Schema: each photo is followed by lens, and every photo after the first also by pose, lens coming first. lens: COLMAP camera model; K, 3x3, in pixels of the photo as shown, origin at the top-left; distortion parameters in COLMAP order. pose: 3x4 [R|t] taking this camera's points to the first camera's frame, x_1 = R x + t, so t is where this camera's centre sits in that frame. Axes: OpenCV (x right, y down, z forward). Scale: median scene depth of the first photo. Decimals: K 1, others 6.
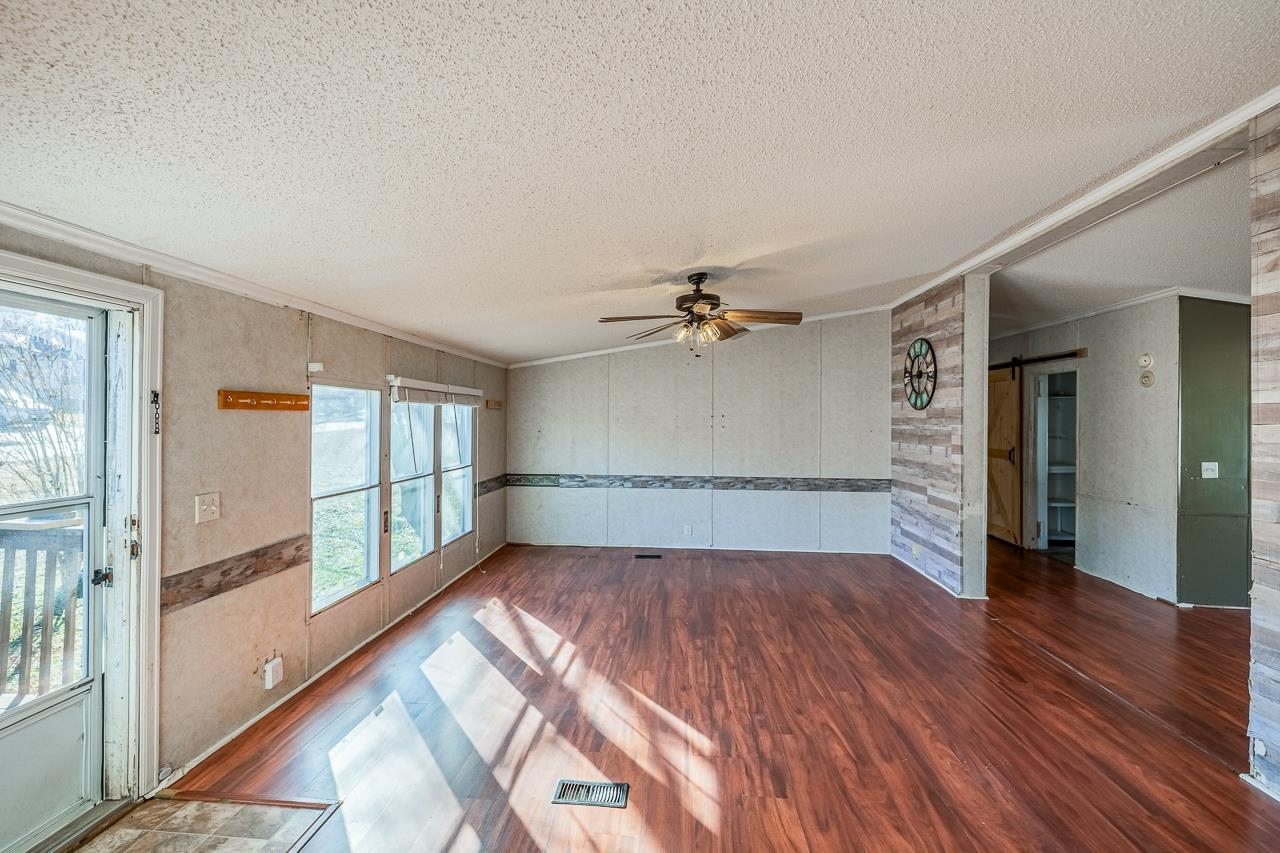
lens RADIAL K [[548.6, 0, 628.5], [0, 548.6, 418.0], [0, 0, 1]] dist [0.000862, 0.000354]
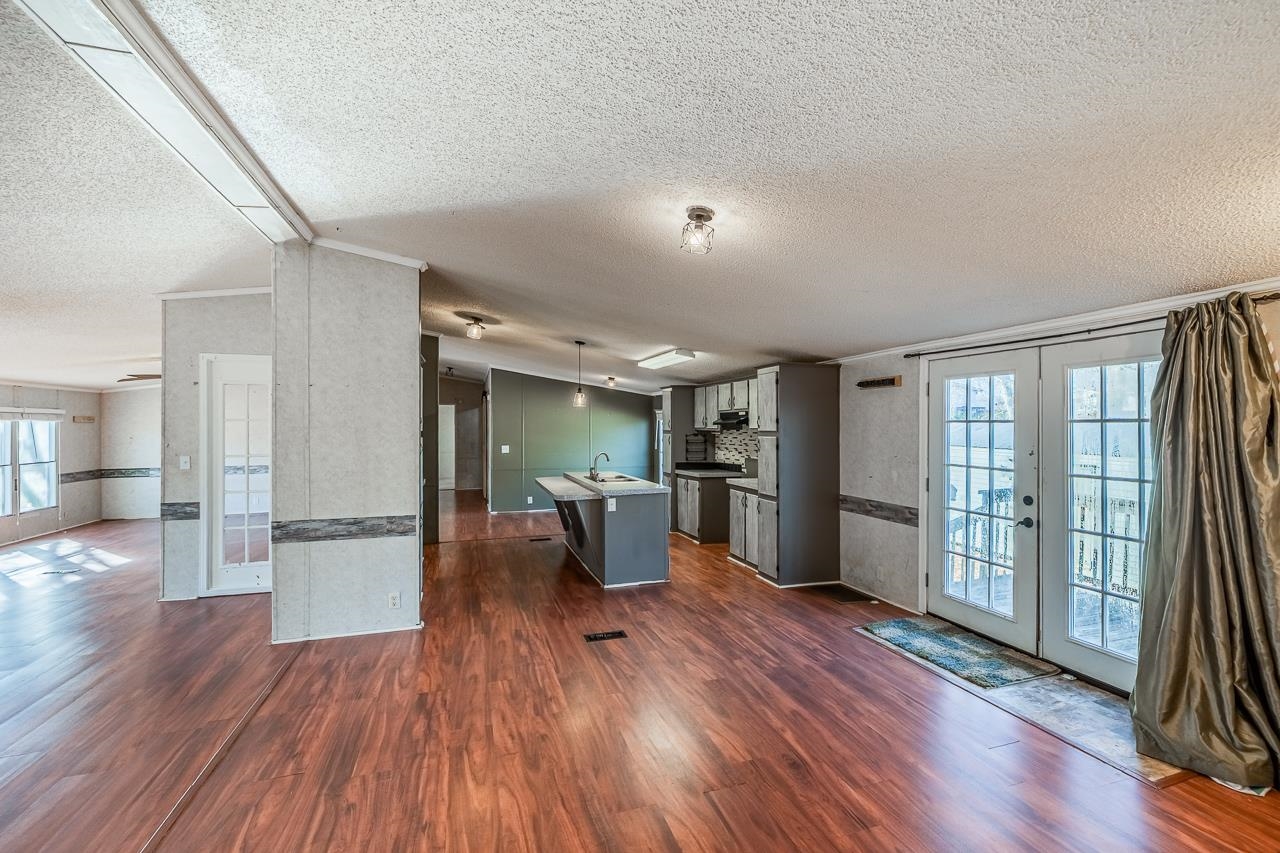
lens RADIAL K [[548.6, 0, 653.3], [0, 548.6, 427.2], [0, 0, 1]] dist [0.000862, 0.000354]
pose [[0.910655, -0.008853, 0.413073, 0.857590], [0.008407, 0.999960, 0.002896, 0.006691], [-0.413082, 0.000835, 0.910693, -1.522462]]
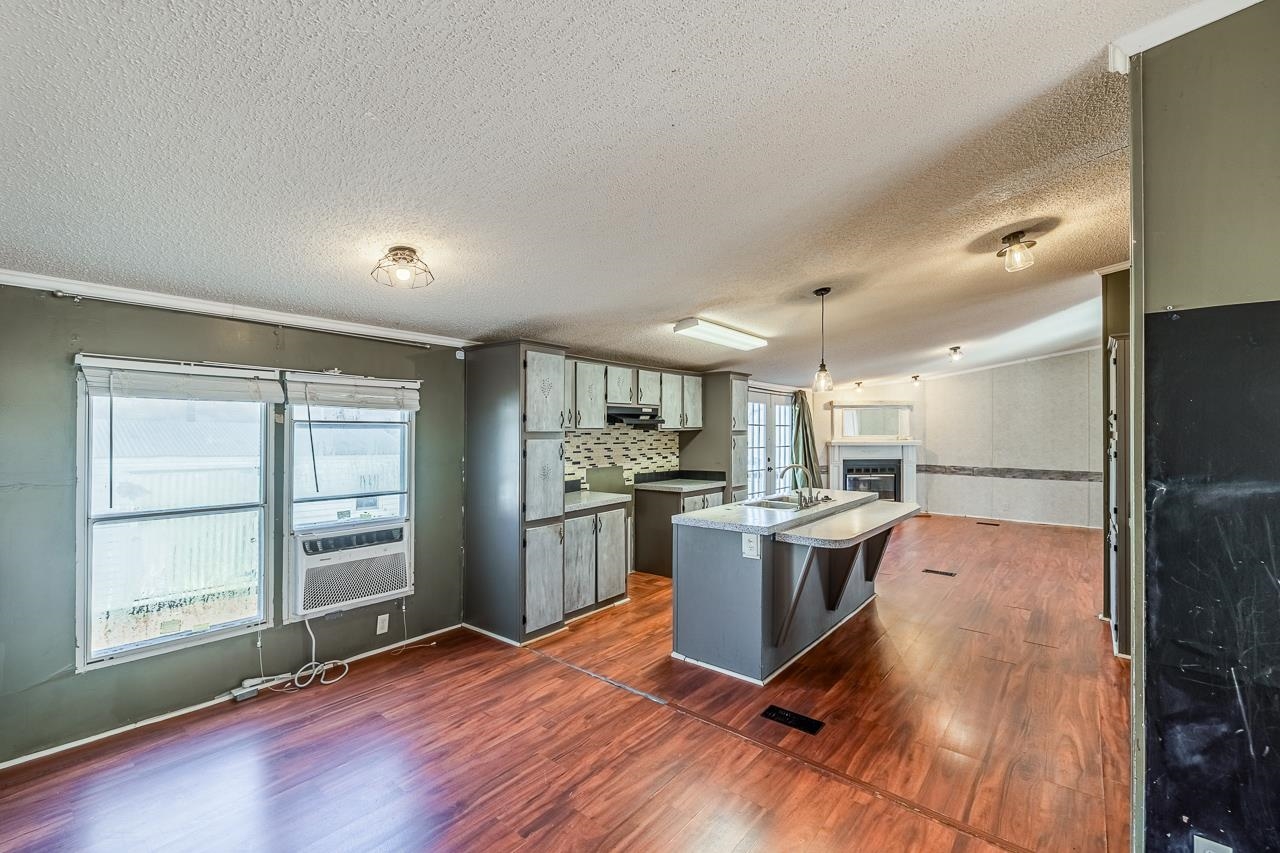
lens RADIAL K [[548.6, 0, 629.7], [0, 548.6, 426.5], [0, 0, 1]] dist [0.000862, 0.000354]
pose [[-0.823390, -0.008731, 0.567408, 1.058464], [-0.010347, 0.999946, 0.000372, 0.013562], [-0.567381, -0.005565, -0.823437, 1.269423]]
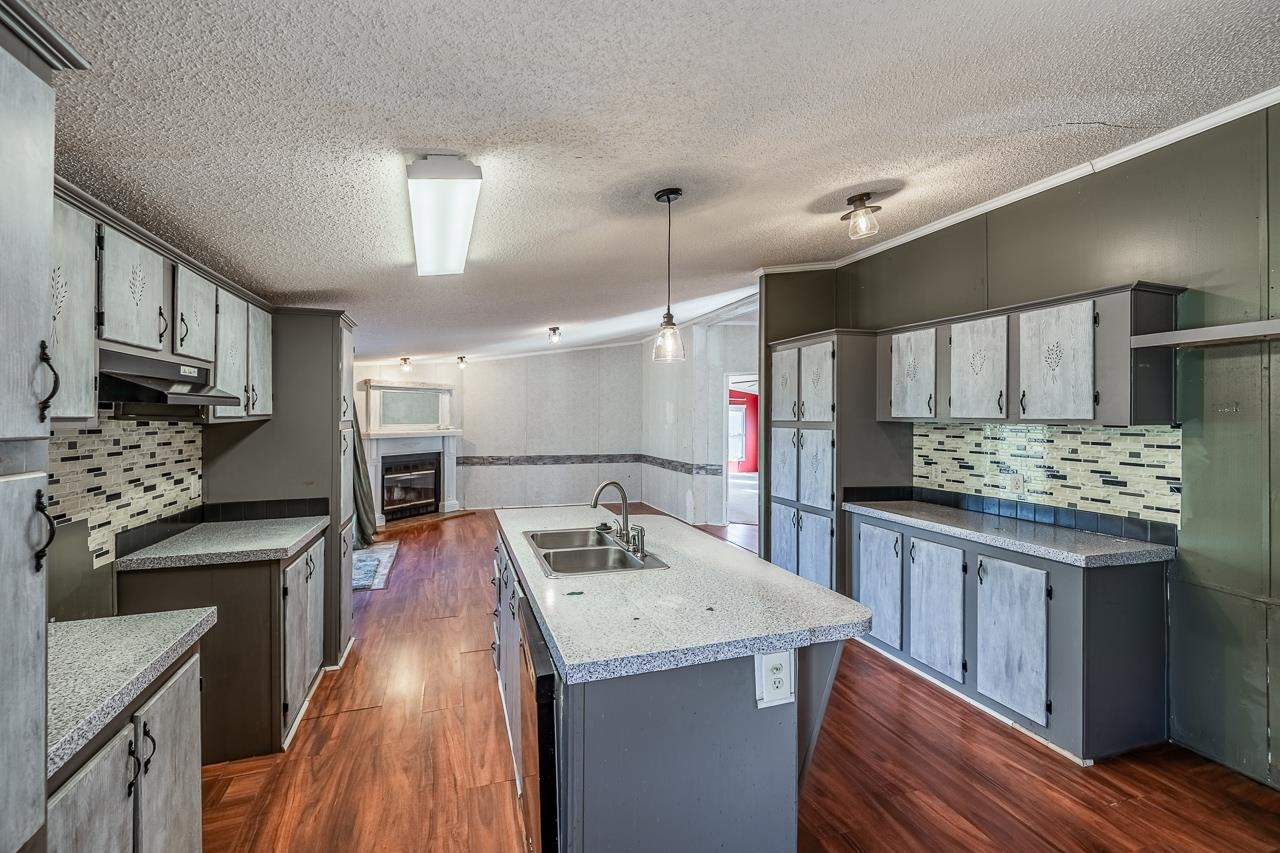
lens RADIAL K [[548.6, 0, 642.2], [0, 548.6, 417.1], [0, 0, 1]] dist [0.000862, 0.000354]
pose [[-0.916371, -0.013373, -0.400107, 1.657419], [-0.012317, 0.999911, -0.005210, 0.015459], [0.400141, 0.000154, -0.916454, 0.755026]]
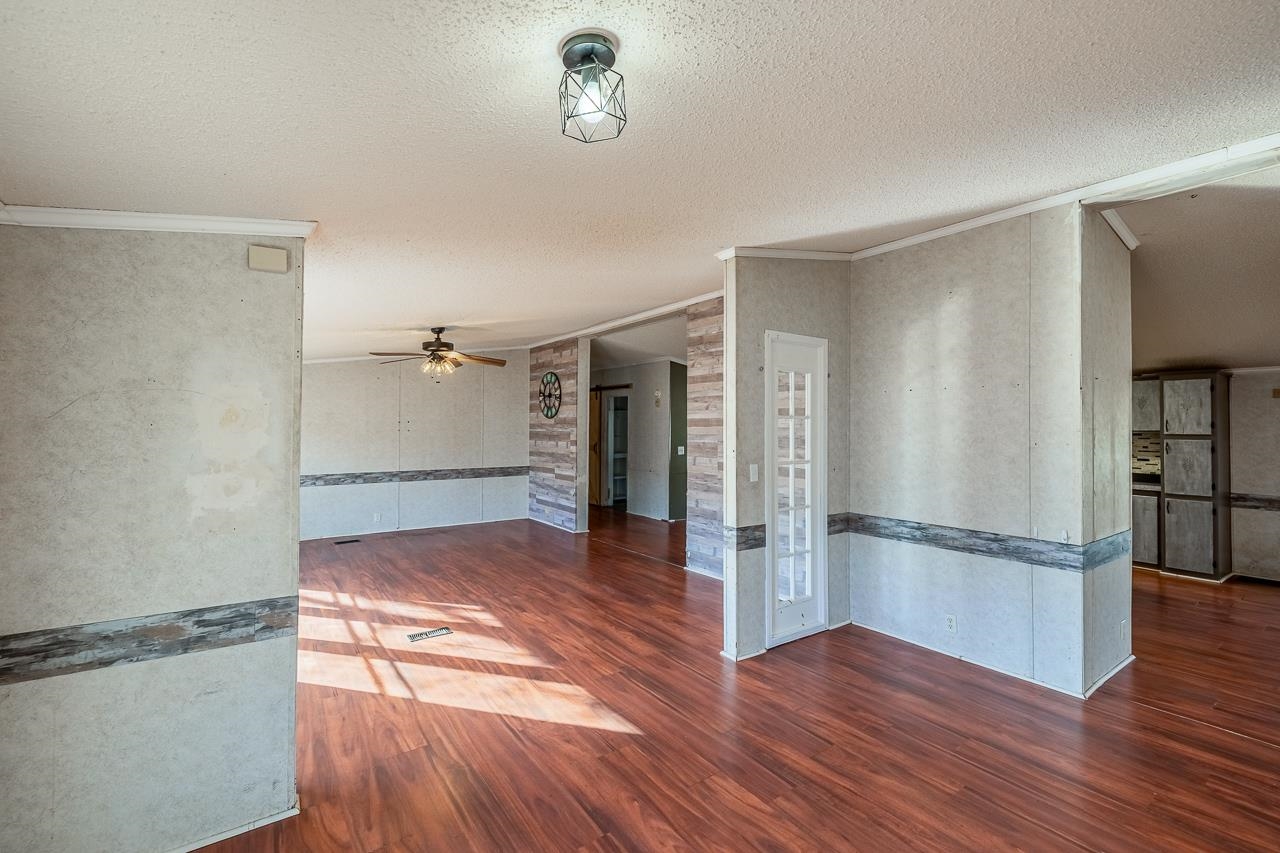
lens RADIAL K [[548.6, 0, 634.1], [0, 548.6, 418.3], [0, 0, 1]] dist [0.000862, 0.000354]
pose [[0.758255, 0.007848, 0.651911, -0.439956], [-0.002681, 0.999957, -0.008920, -0.003531], [-0.651953, 0.005016, 0.758243, -0.476319]]
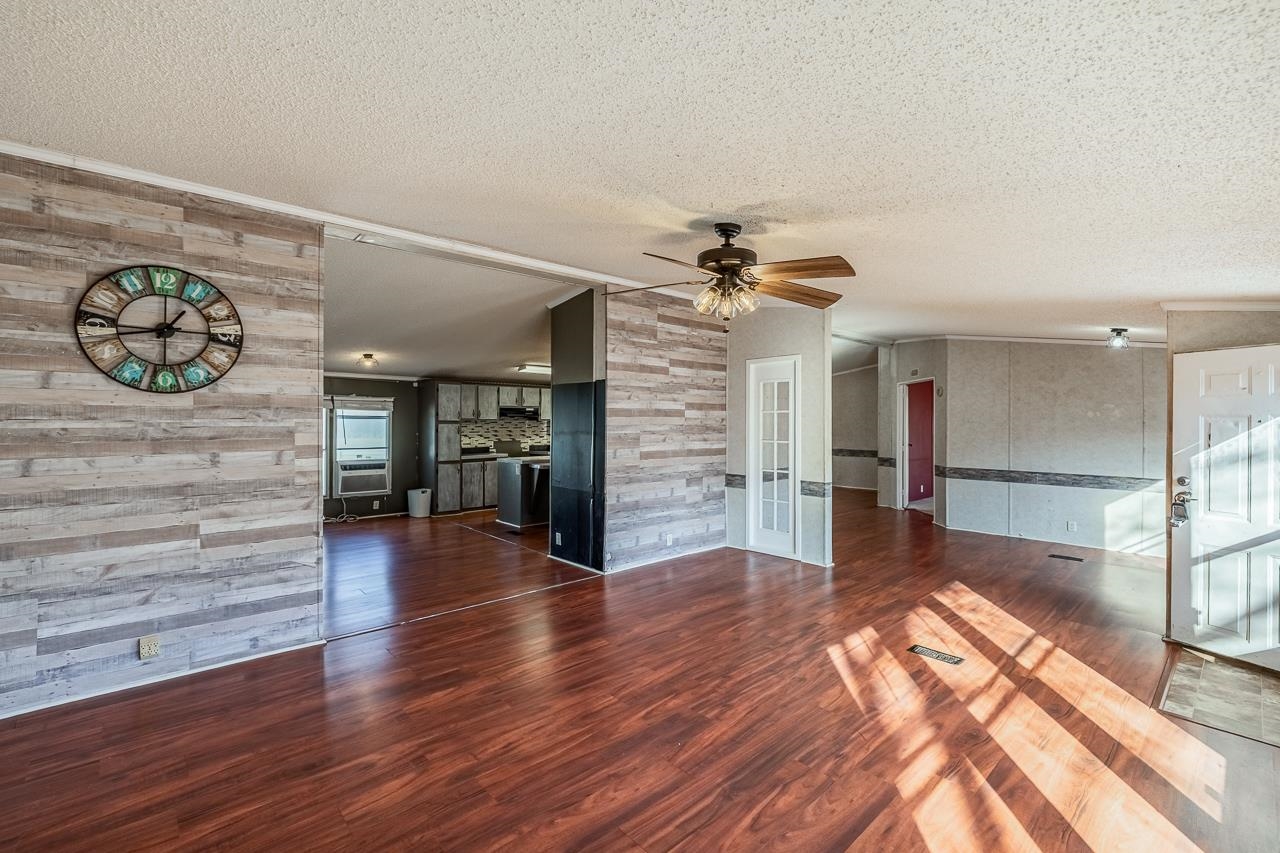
lens RADIAL K [[548.6, 0, 614.6], [0, 548.6, 416.6], [0, 0, 1]] dist [0.000862, 0.000354]
pose [[-0.720384, -0.003880, 0.693564, -0.294025], [-0.009028, 0.999952, -0.003783, 0.011518], [-0.693517, -0.008987, -0.720385, 1.656680]]
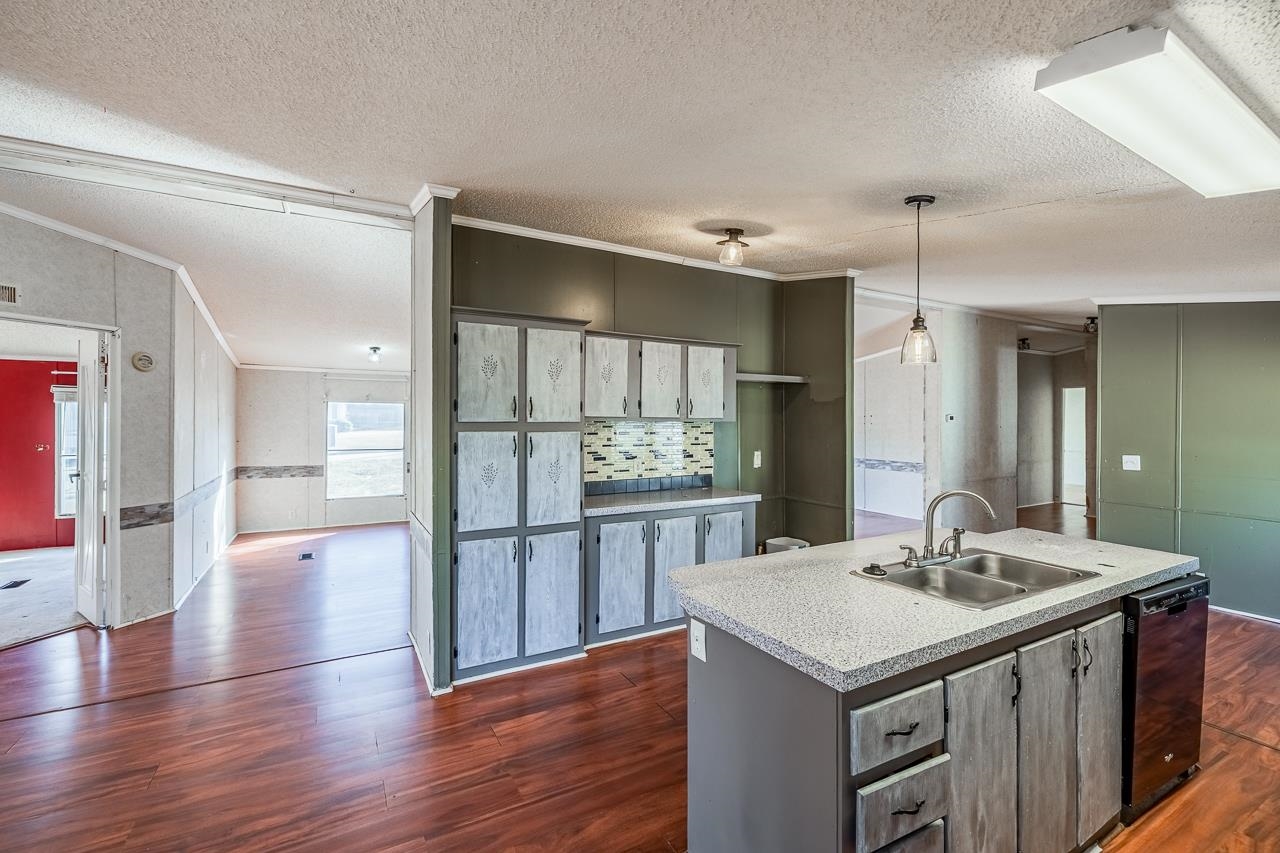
lens RADIAL K [[548.6, 0, 628.9], [0, 548.6, 420.7], [0, 0, 1]] dist [0.000862, 0.000354]
pose [[0.559392, -0.000157, -0.828903, 1.729988], [0.001156, 0.999999, 0.000591, 0.011523], [0.828903, -0.001288, 0.559392, -0.525950]]
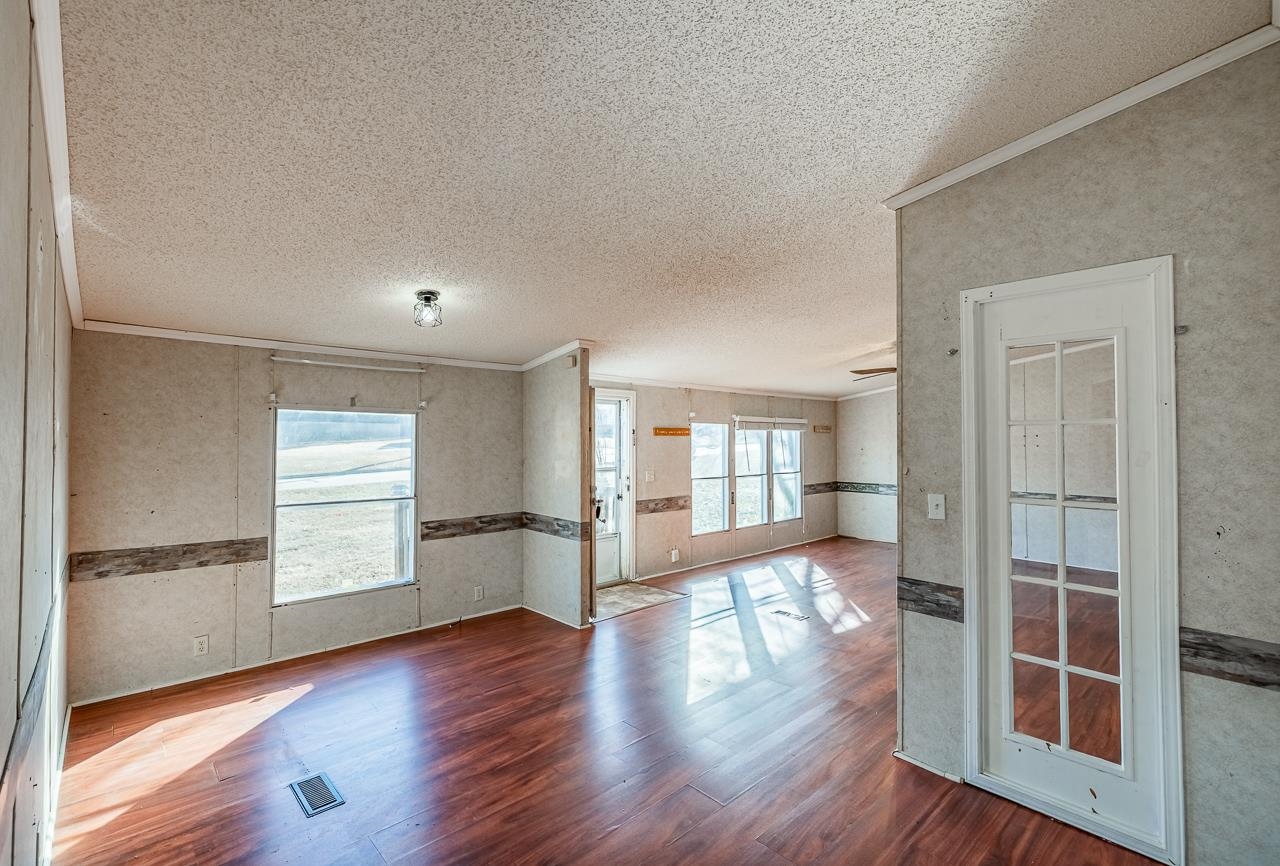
lens RADIAL K [[571.0, 0, 608.0], [0, 571.0, 424.5], [0, 0, 1]] dist [0.001154, 0.000078]
pose [[0.727099, -0.021728, -0.686189, 0.572395], [0.003829, 0.999612, -0.027595, 0.002249], [0.686522, 0.017437, 0.726900, -0.663209]]
